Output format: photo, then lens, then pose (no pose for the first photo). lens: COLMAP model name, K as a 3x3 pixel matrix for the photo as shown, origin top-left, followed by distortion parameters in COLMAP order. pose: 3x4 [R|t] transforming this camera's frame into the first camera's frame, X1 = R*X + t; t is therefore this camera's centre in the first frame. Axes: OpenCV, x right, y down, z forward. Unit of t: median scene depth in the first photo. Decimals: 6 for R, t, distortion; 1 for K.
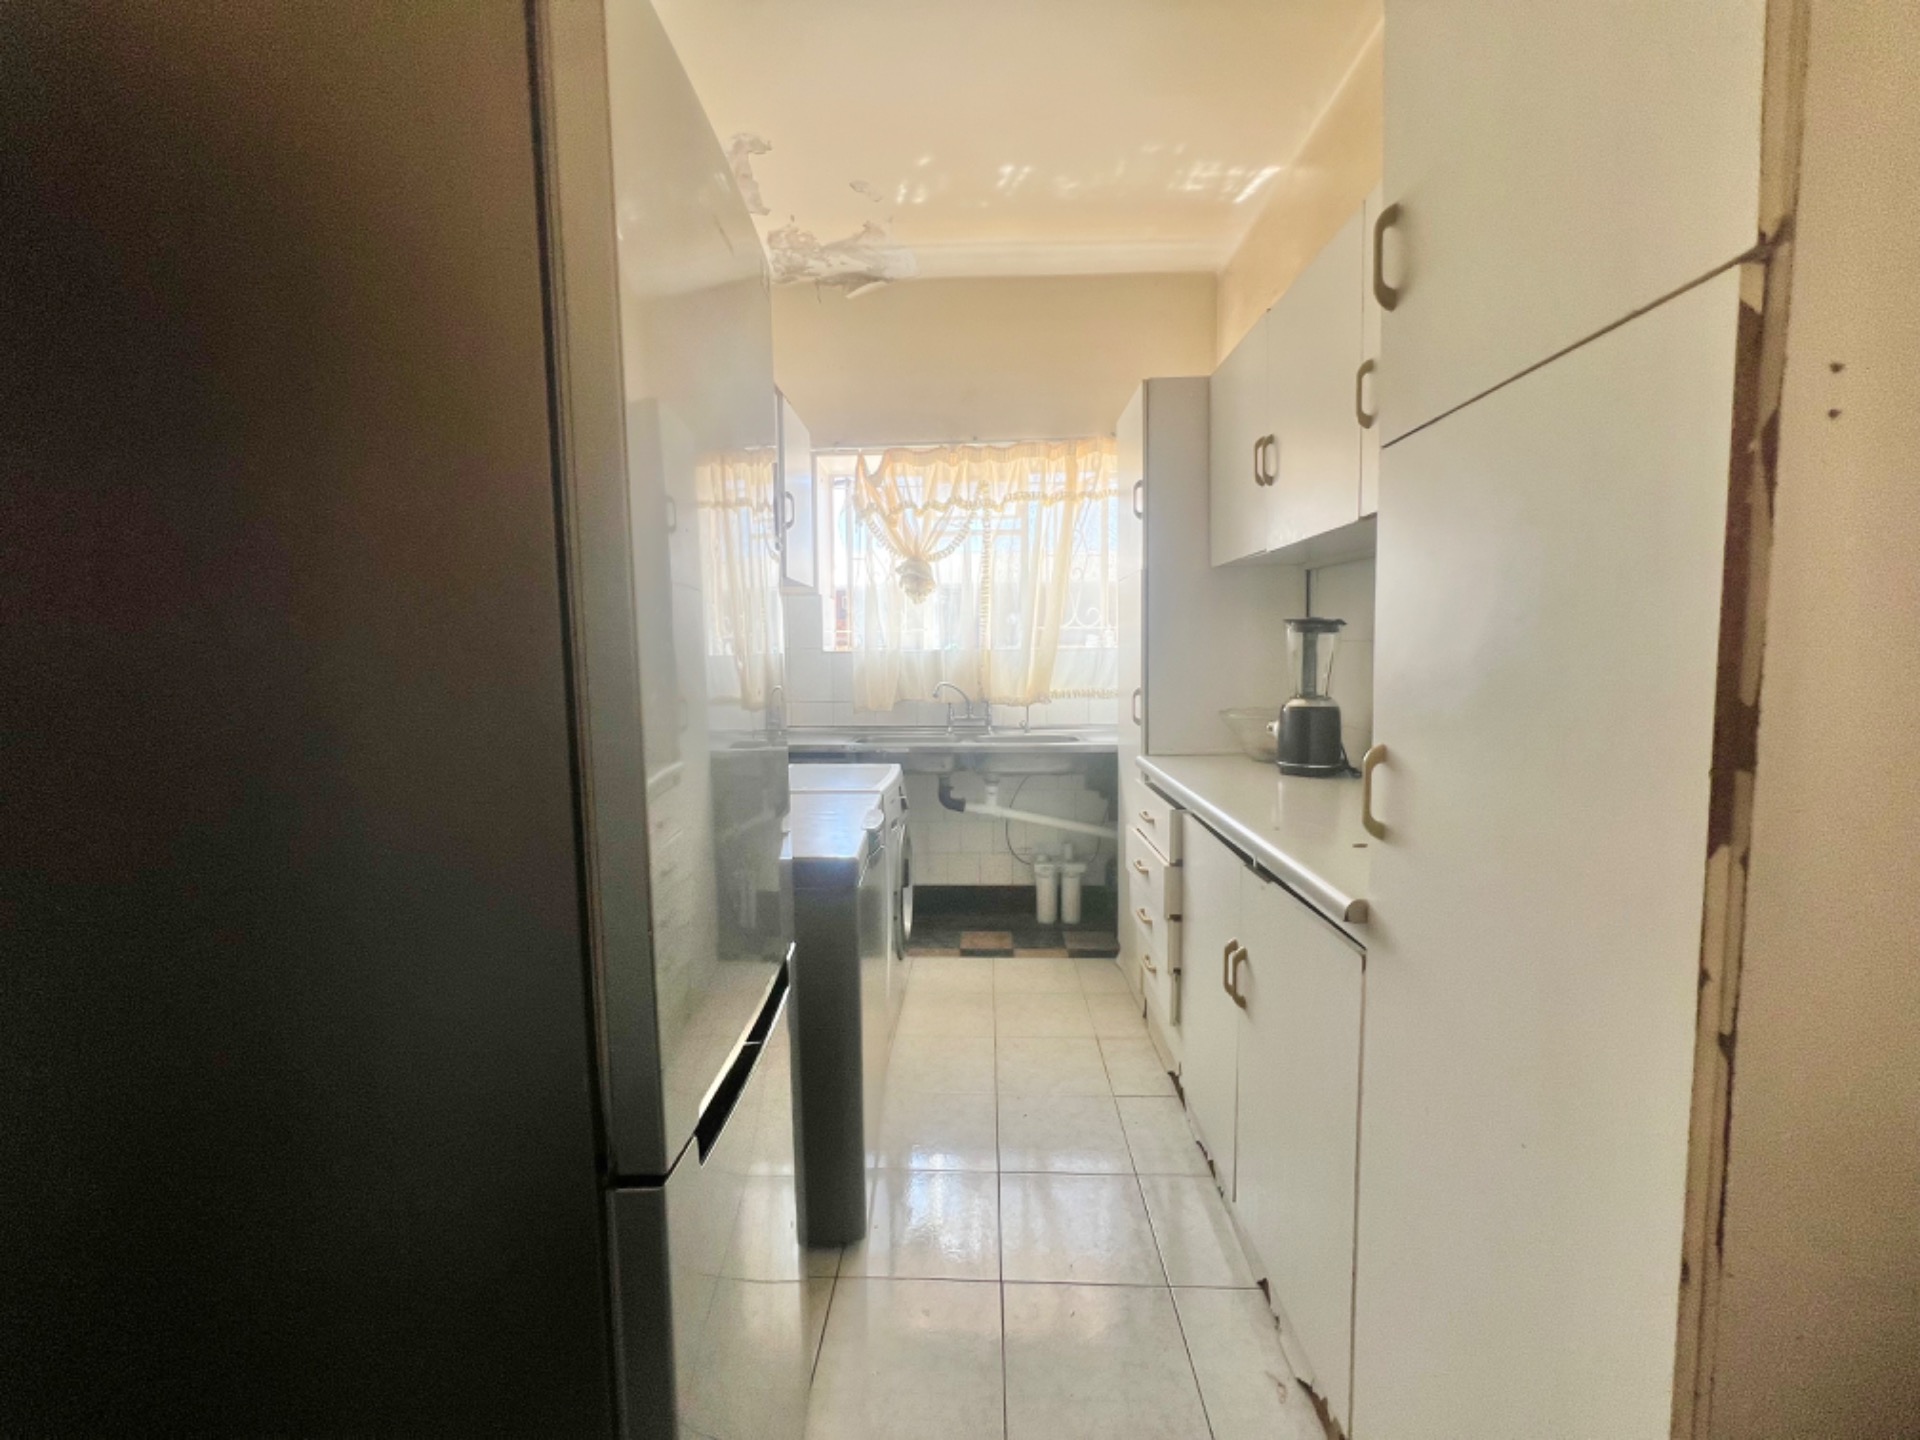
lens RADIAL K [[771.6, 0, 955.5], [0, 771.6, 717.5], [0, 0, 1]] dist [-0.002888, 0.000776]
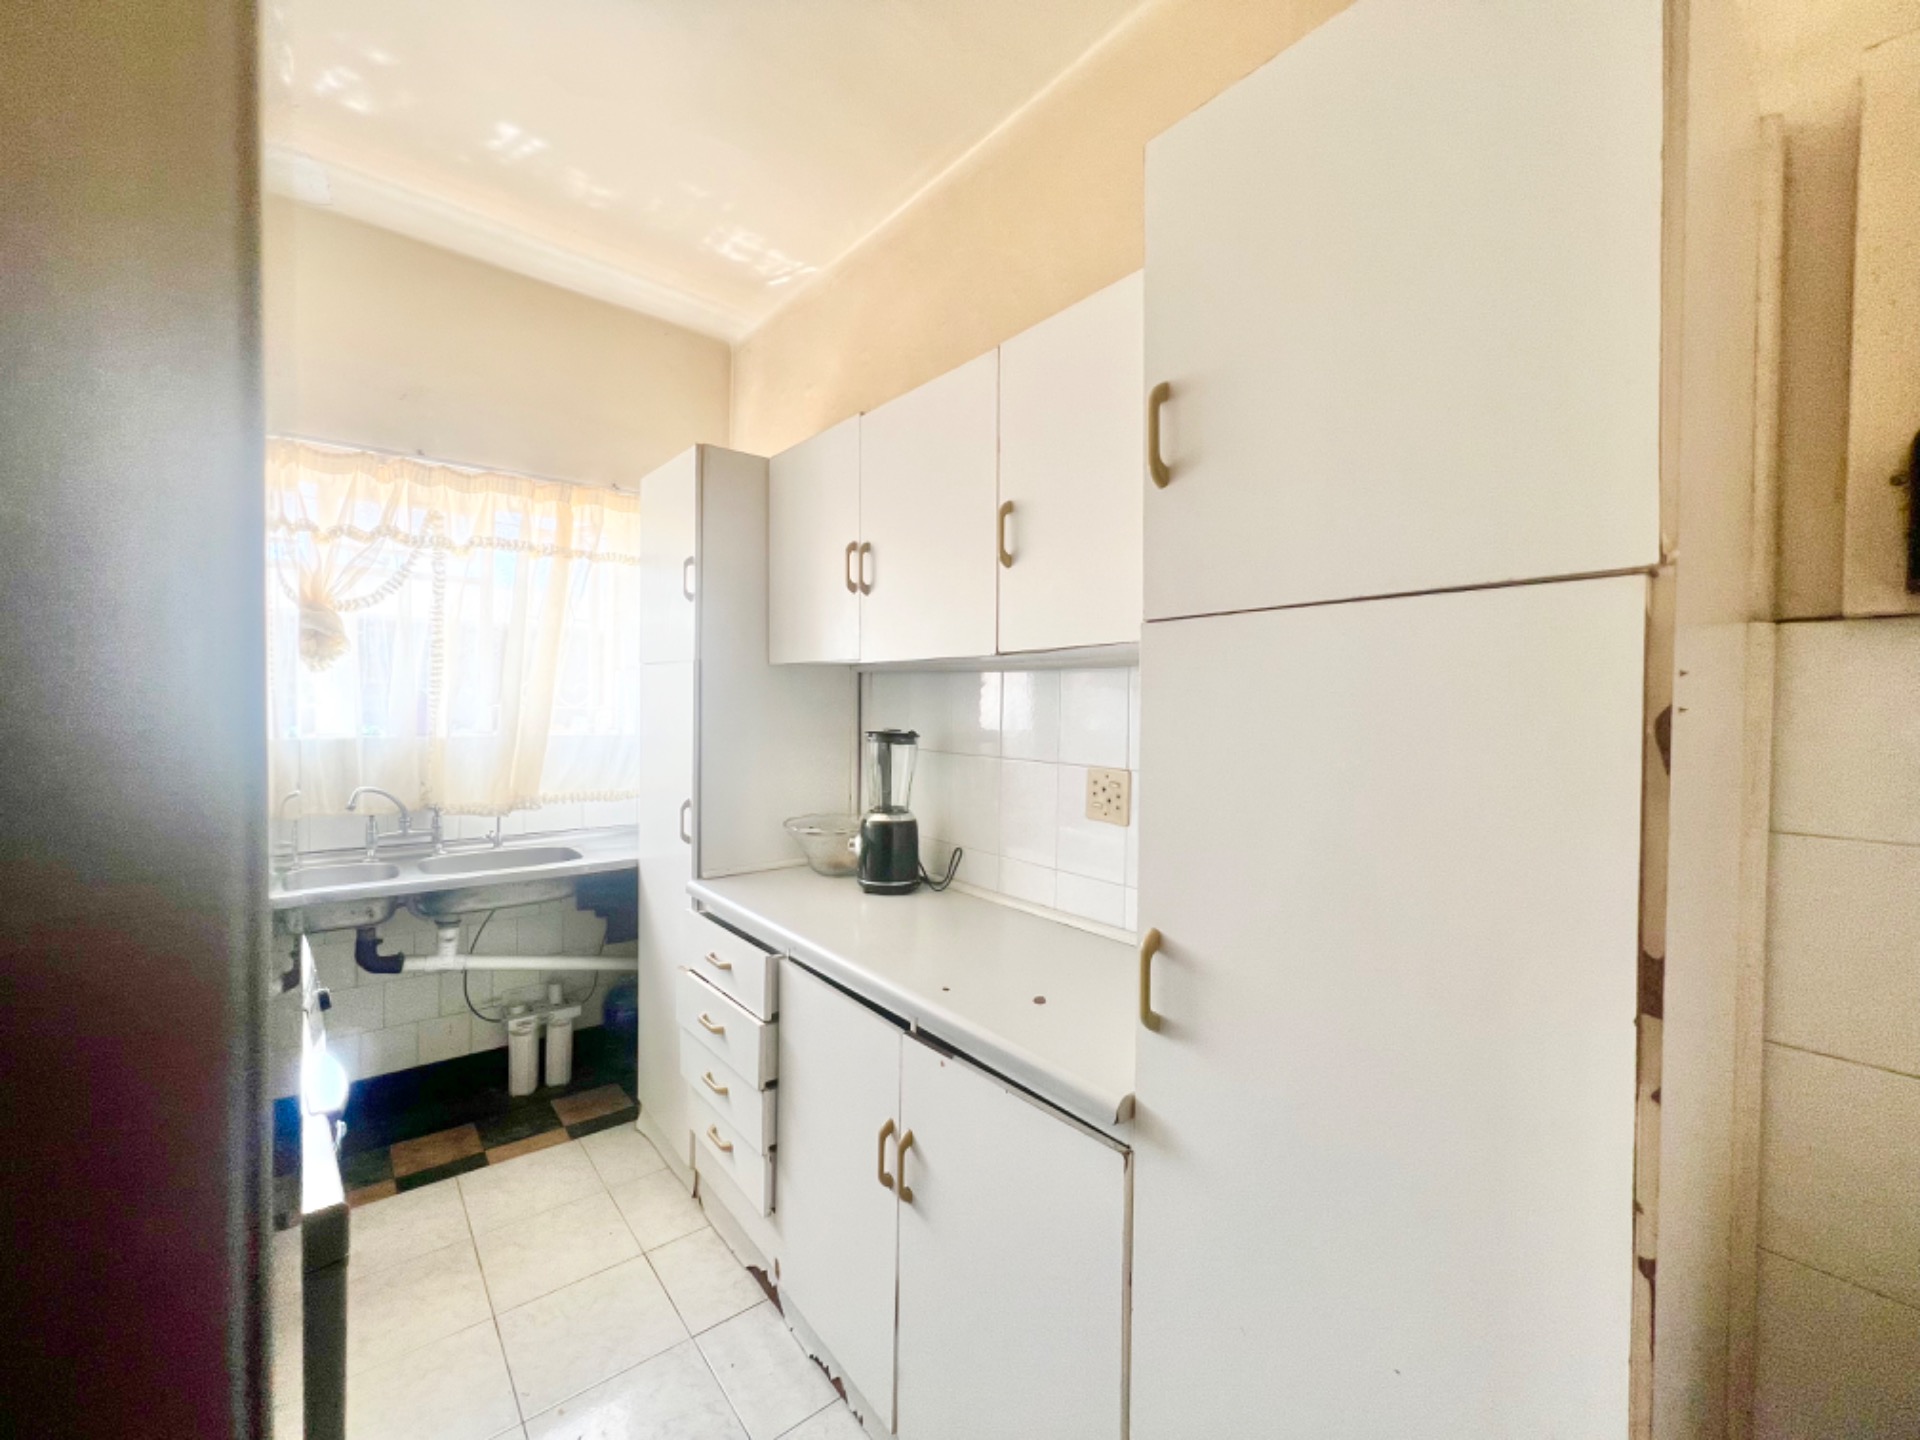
lens RADIAL K [[769.1, 0, 955.2], [0, 769.1, 717.0], [0, 0, 1]] dist [-0.003074, -0.000171]
pose [[0.747156, 0.015971, 0.664456, -0.097562], [0.029447, 0.997934, -0.057099, -0.066728], [-0.663996, 0.062228, 0.745143, 0.165087]]
